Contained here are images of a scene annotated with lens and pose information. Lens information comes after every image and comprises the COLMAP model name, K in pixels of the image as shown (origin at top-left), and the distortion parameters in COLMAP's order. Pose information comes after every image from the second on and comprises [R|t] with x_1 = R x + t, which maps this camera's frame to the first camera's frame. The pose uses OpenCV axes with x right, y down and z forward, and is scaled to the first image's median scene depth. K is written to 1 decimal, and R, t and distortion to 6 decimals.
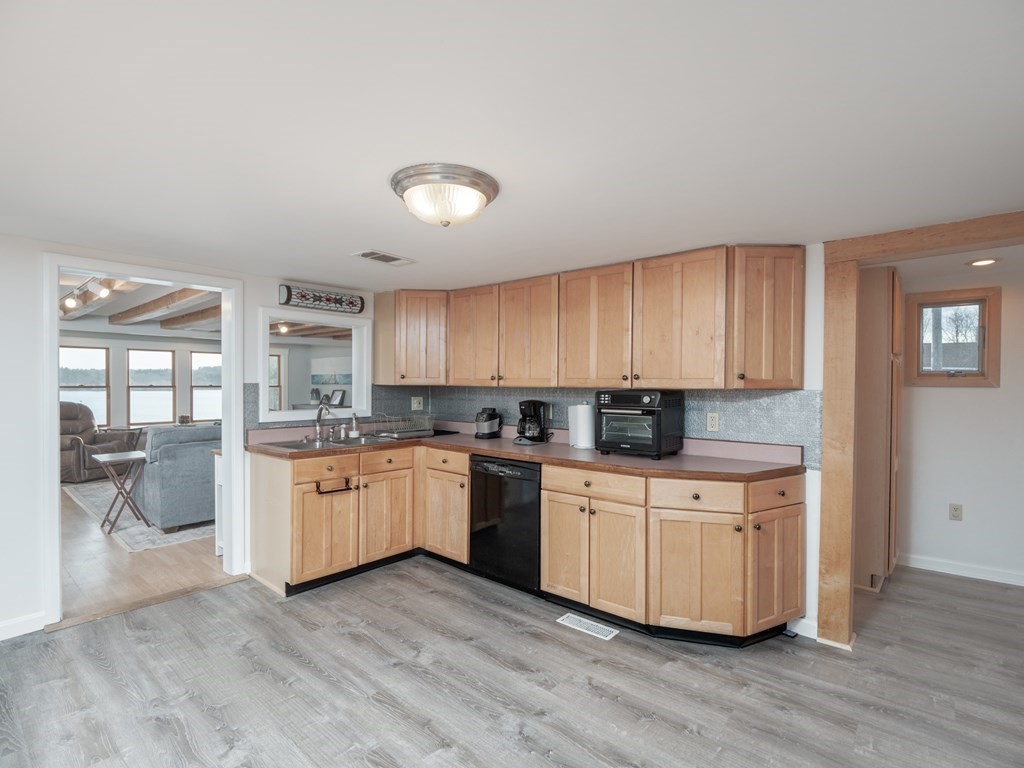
lens RADIAL K [[498.8, 0, 512.0], [0, 498.8, 384.0], [0, 0, 1]] dist [-0.012847, -0.000939]
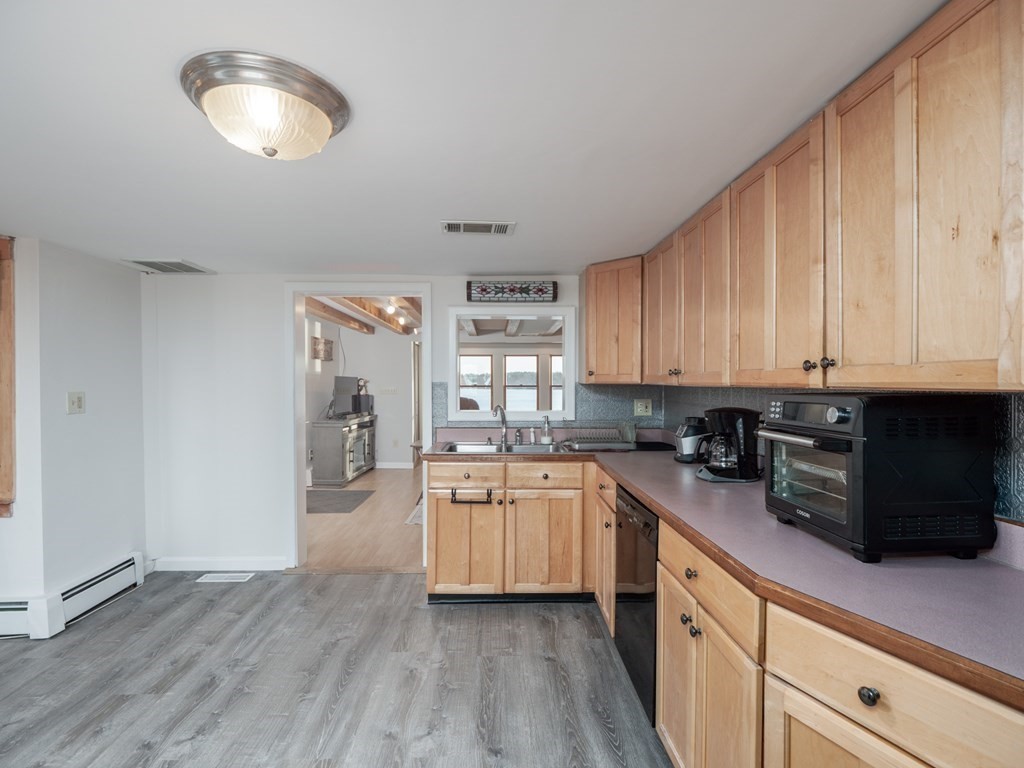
lens RADIAL K [[498.8, 0, 512.0], [0, 498.8, 384.0], [0, 0, 1]] dist [-0.012847, -0.000939]
pose [[0.673838, -0.003013, -0.738873, 0.346685], [0.002942, 0.999995, -0.001395, 0.004096], [0.738874, -0.001234, 0.673843, 0.440376]]
